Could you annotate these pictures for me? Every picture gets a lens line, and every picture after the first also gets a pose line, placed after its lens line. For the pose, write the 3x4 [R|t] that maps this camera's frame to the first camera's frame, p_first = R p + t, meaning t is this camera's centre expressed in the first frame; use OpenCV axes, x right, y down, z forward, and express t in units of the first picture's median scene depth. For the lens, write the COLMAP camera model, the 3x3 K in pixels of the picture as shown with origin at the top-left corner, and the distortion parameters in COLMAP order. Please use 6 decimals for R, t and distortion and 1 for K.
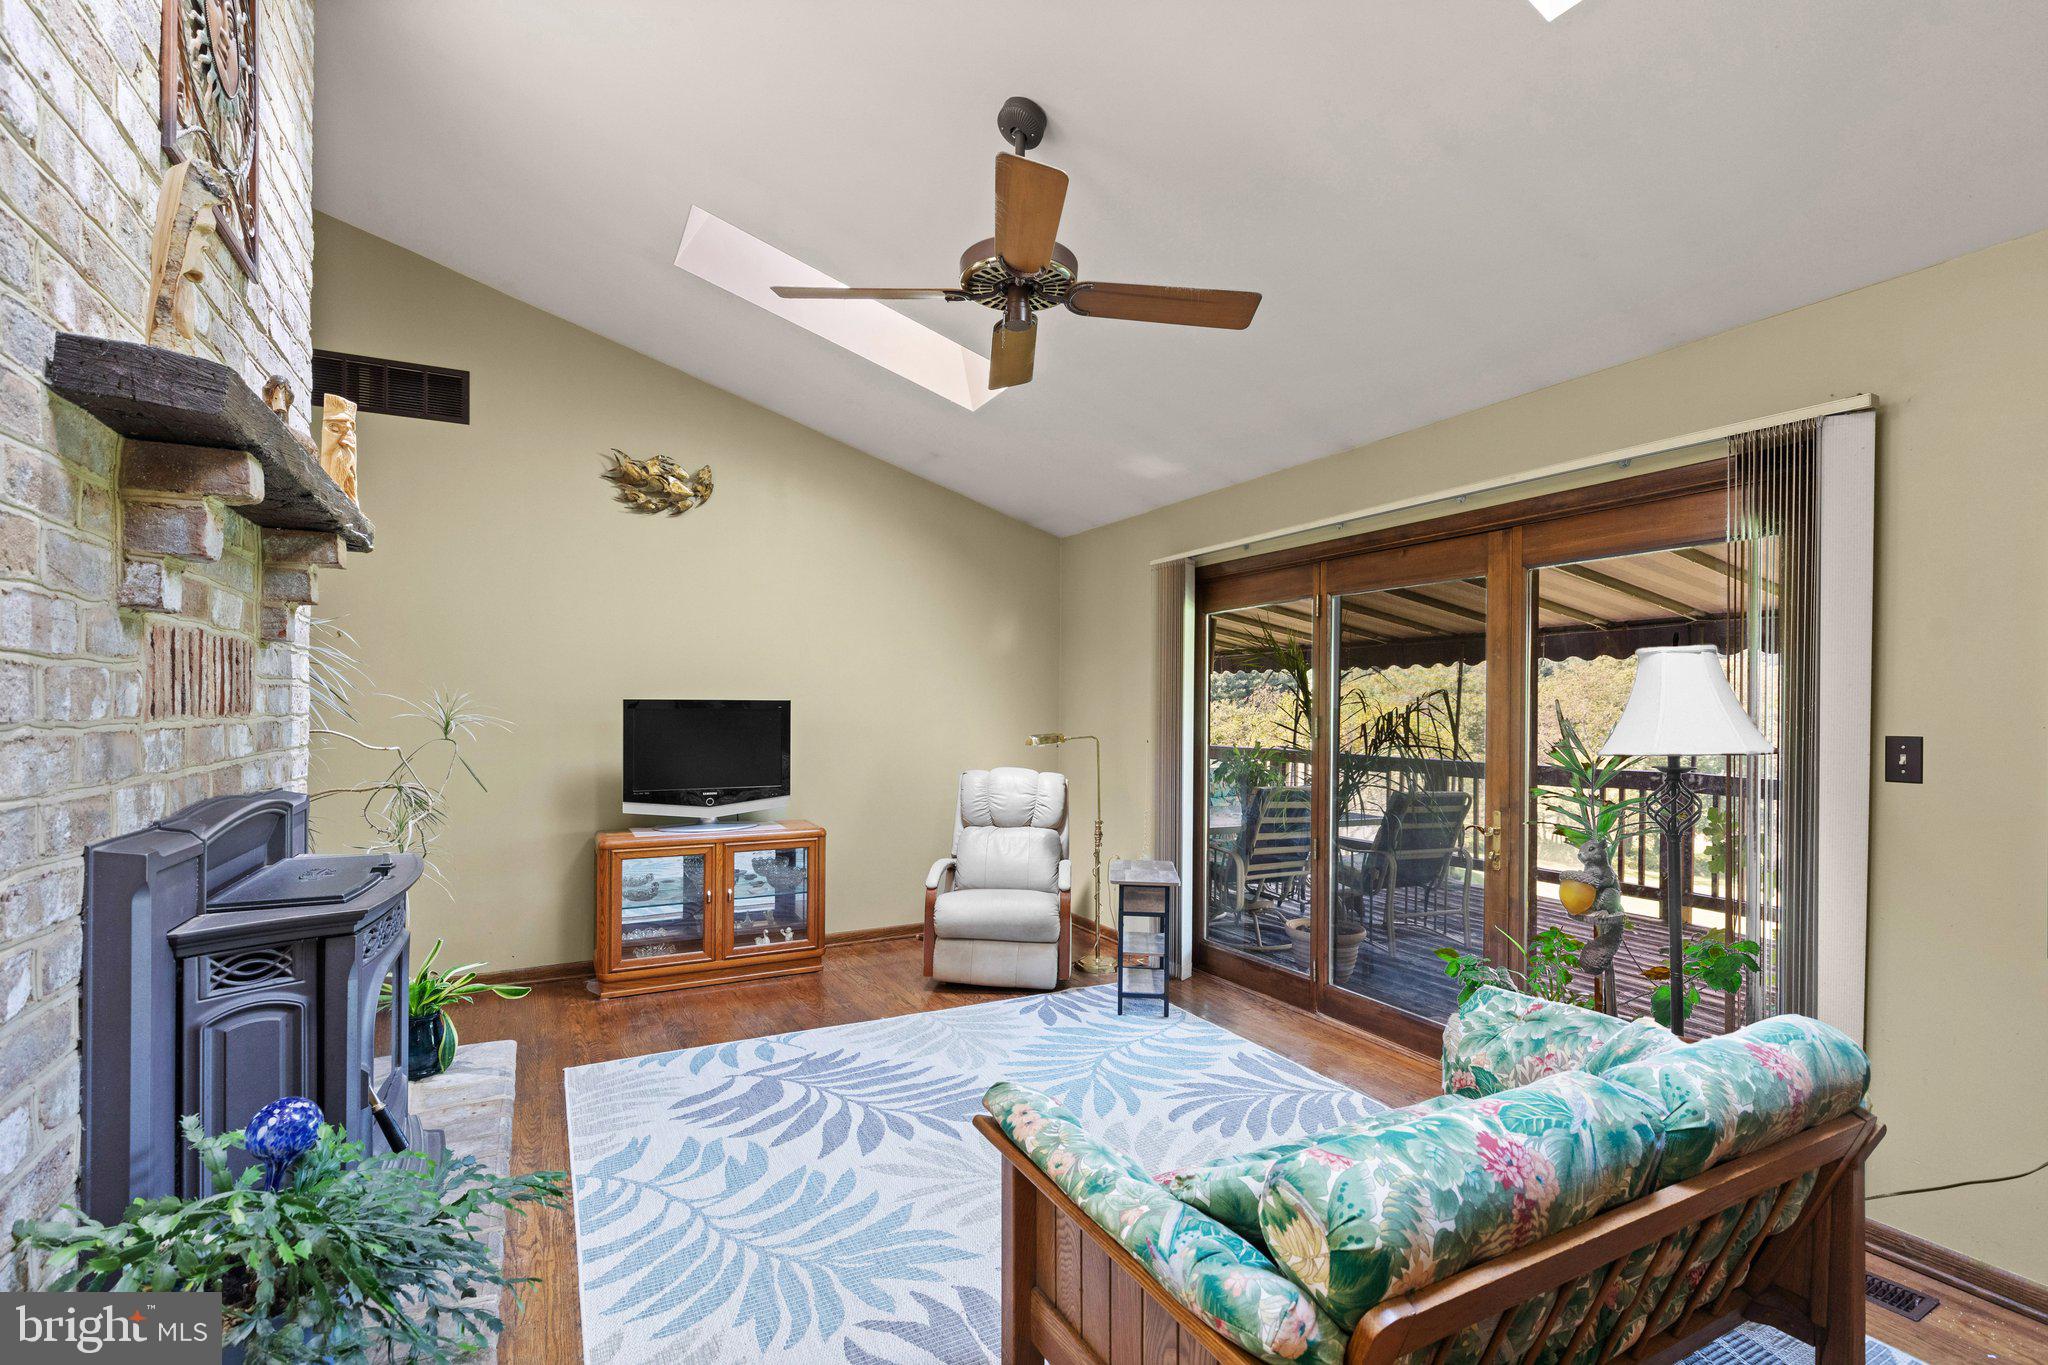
lens RADIAL K [[928.0, 0, 1033.3], [0, 928.0, 700.5], [0, 0, 1]] dist [0.010117, -0.000409]
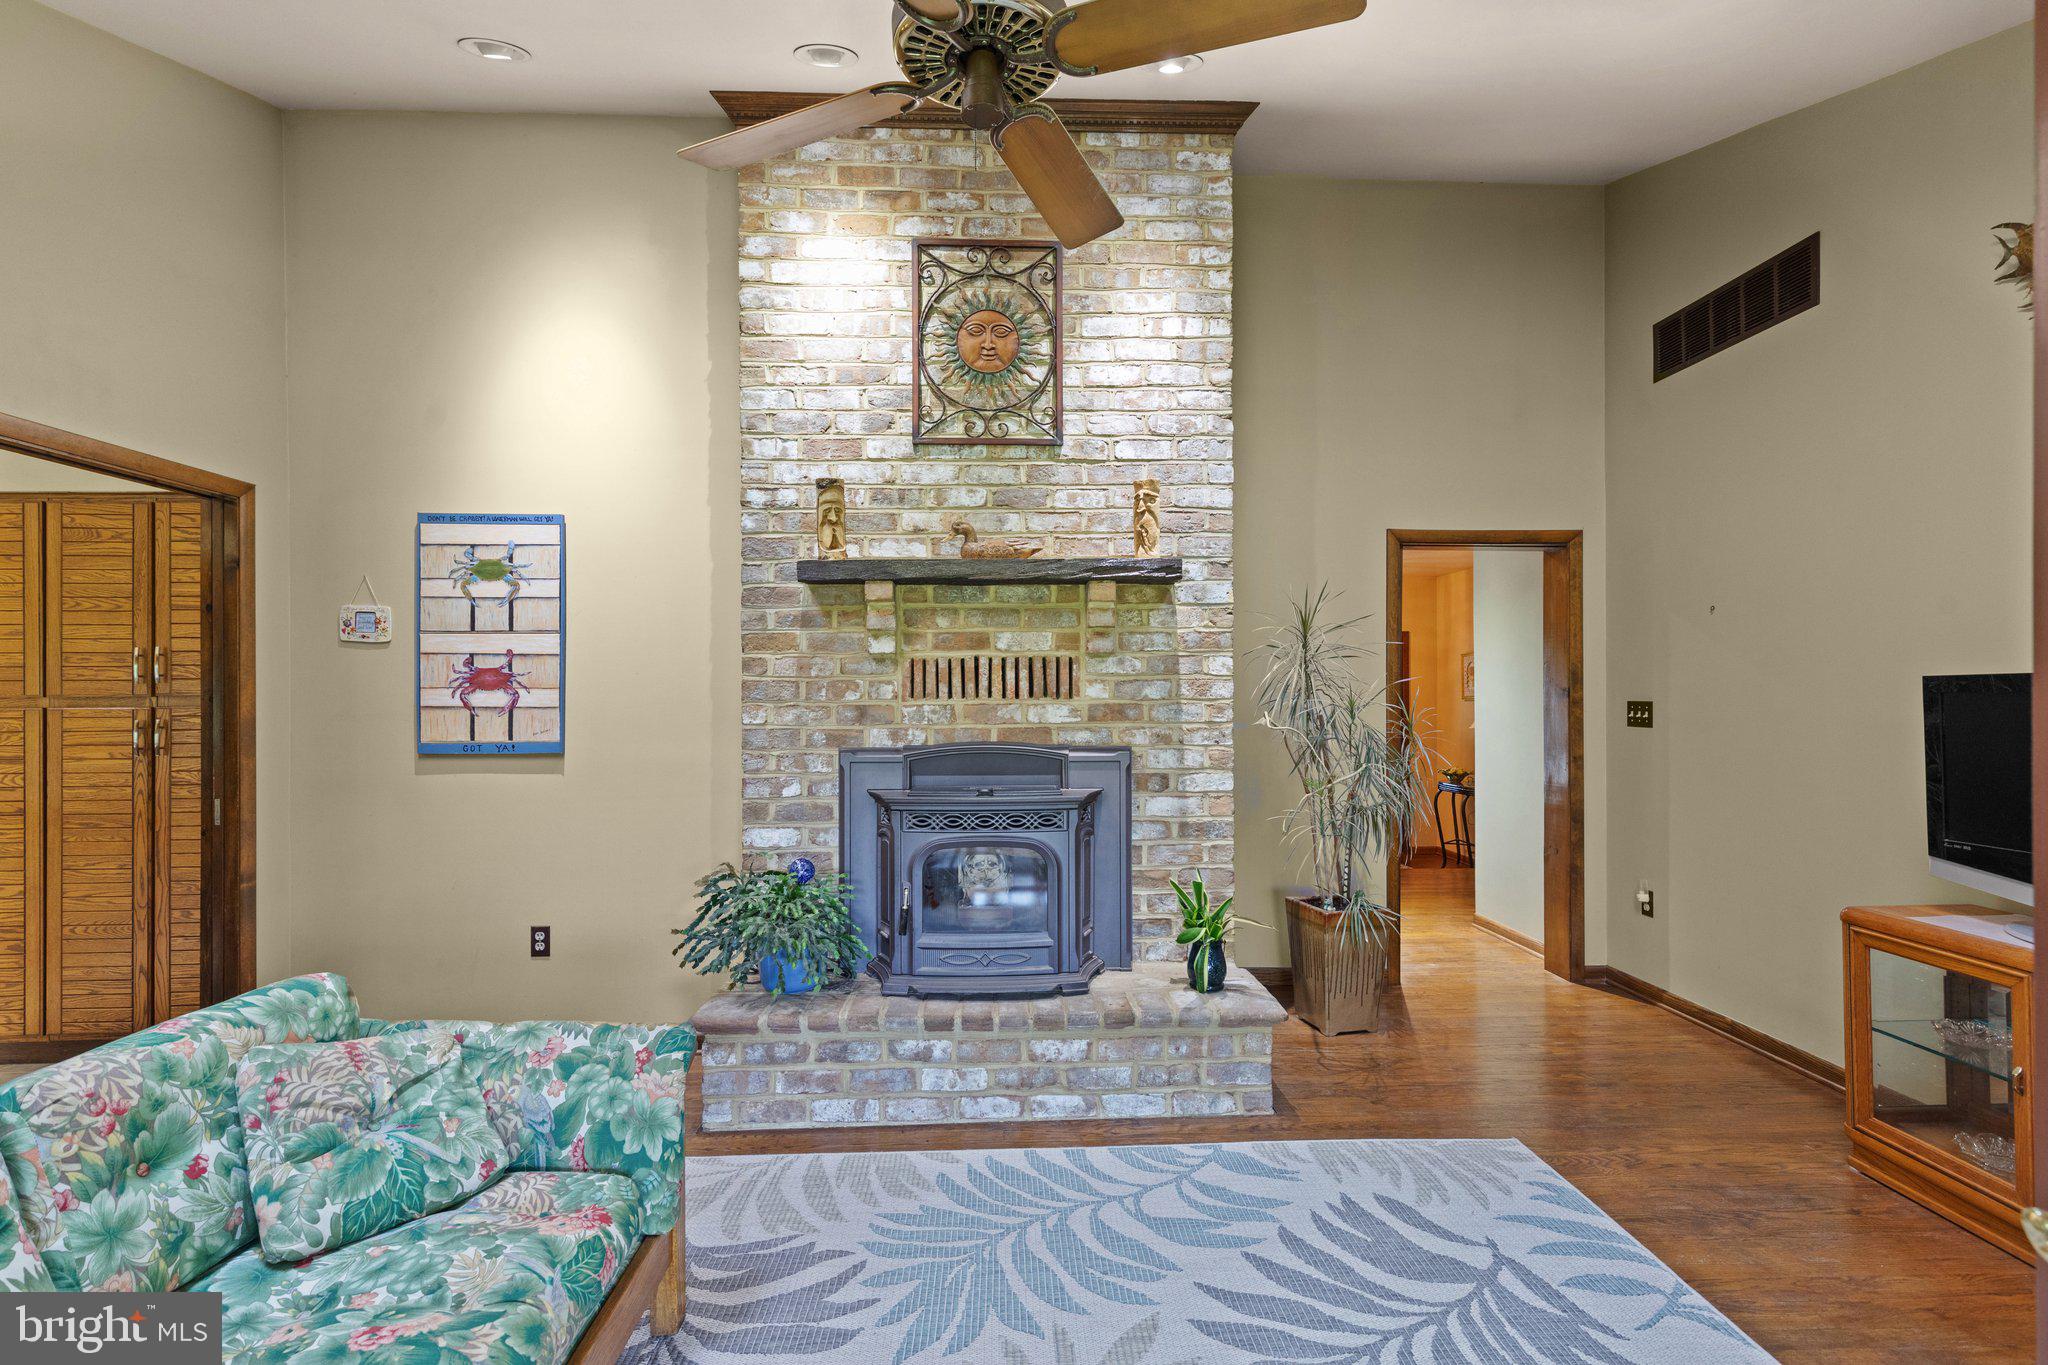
lens RADIAL K [[928.0, 0, 1012.0], [0, 928.0, 689.9], [0, 0, 1]] dist [0.010117, -0.000409]
pose [[-0.428984, -0.004594, -0.903300, 0.496946], [0.007360, 0.999936, -0.008581, 0.010760], [0.903282, -0.010329, -0.428923, 1.131009]]
